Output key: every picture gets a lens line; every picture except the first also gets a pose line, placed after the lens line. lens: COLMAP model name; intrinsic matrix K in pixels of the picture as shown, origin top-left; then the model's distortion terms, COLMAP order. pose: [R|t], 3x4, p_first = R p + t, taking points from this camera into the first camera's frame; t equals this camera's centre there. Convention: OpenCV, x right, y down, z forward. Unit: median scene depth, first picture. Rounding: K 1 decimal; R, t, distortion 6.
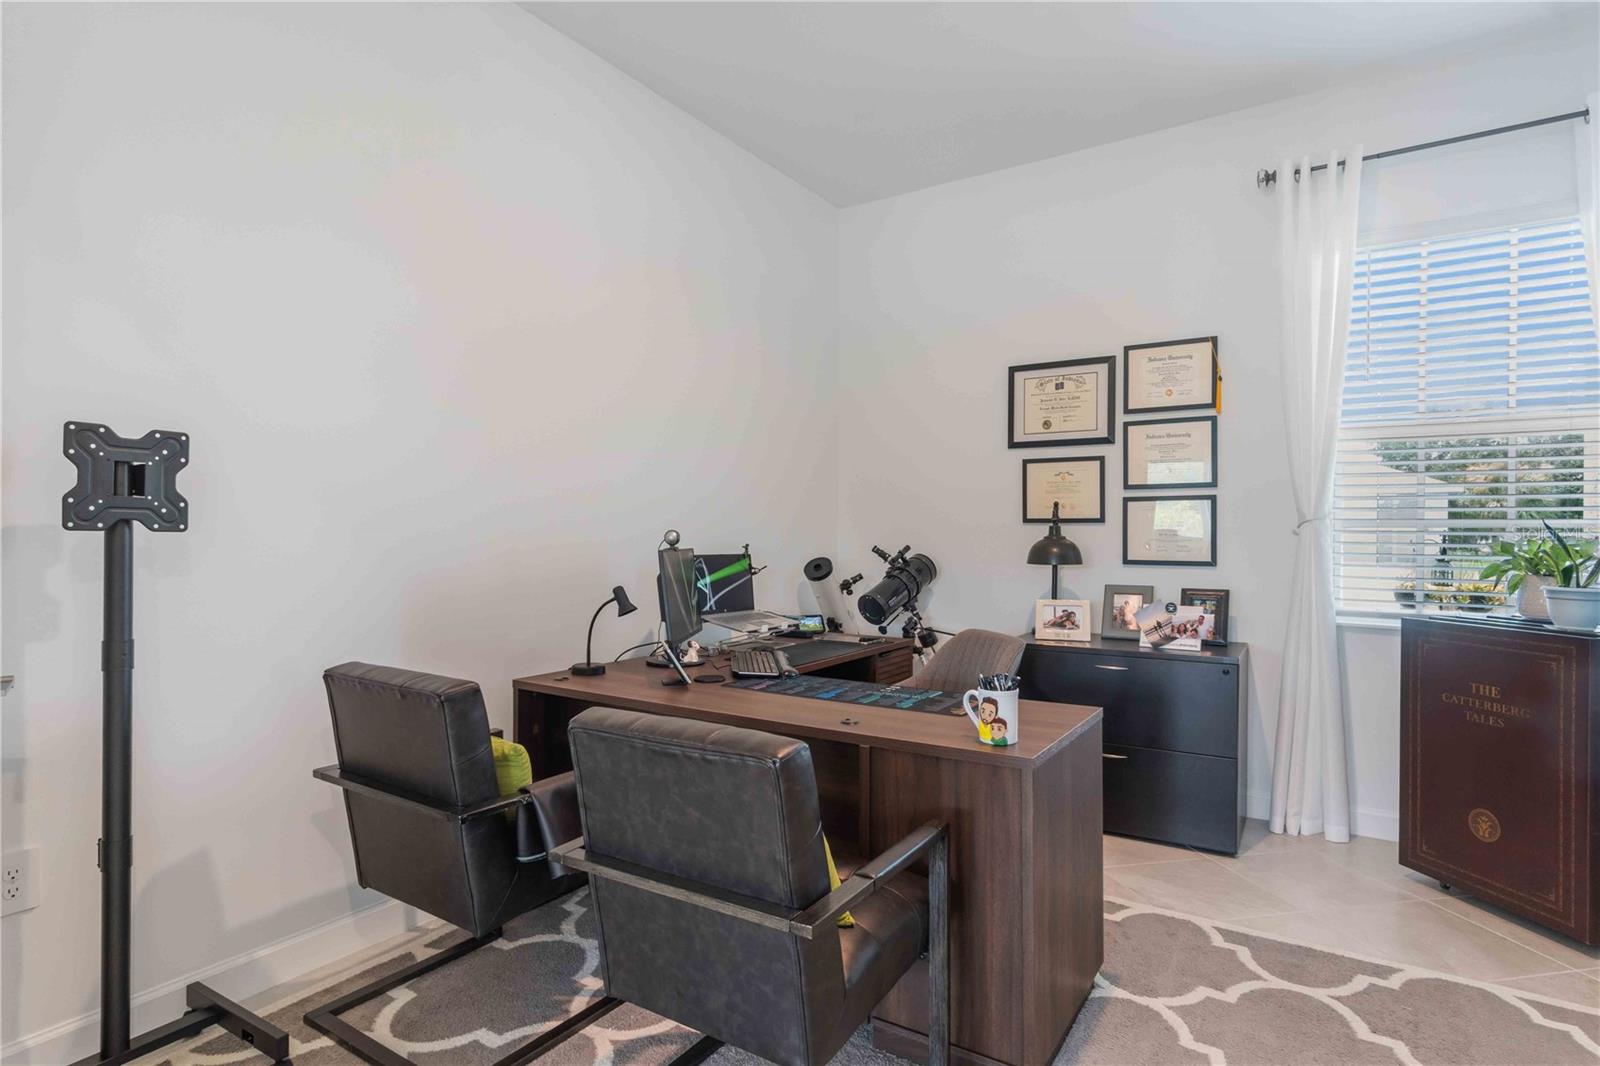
lens RADIAL K [[844.9, 0, 796.1], [0, 844.9, 545.7], [0, 0, 1]] dist [0.011323, 0.001398]
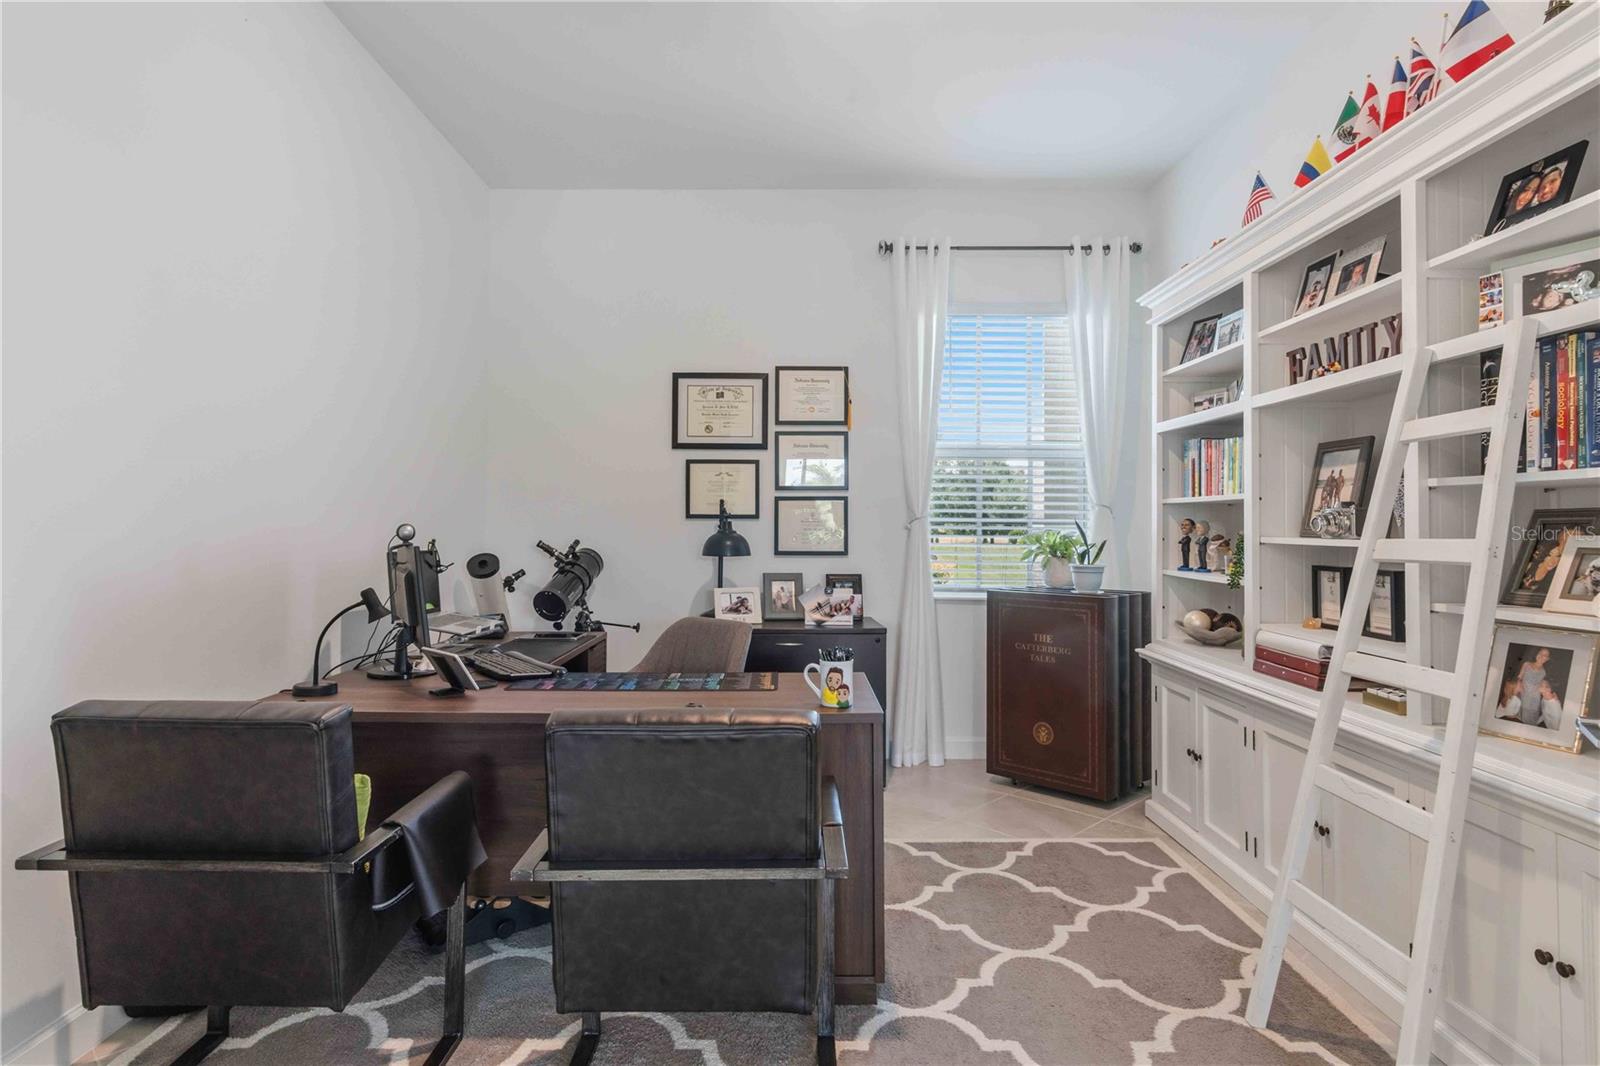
lens RADIAL K [[844.9, 0, 803.8], [0, 844.9, 520.7], [0, 0, 1]] dist [0.011323, 0.001398]
pose [[0.838919, 0.006136, 0.544222, -0.239467], [0.006925, 0.999735, -0.021946, 0.000920], [-0.544212, 0.022180, 0.838654, 0.019920]]
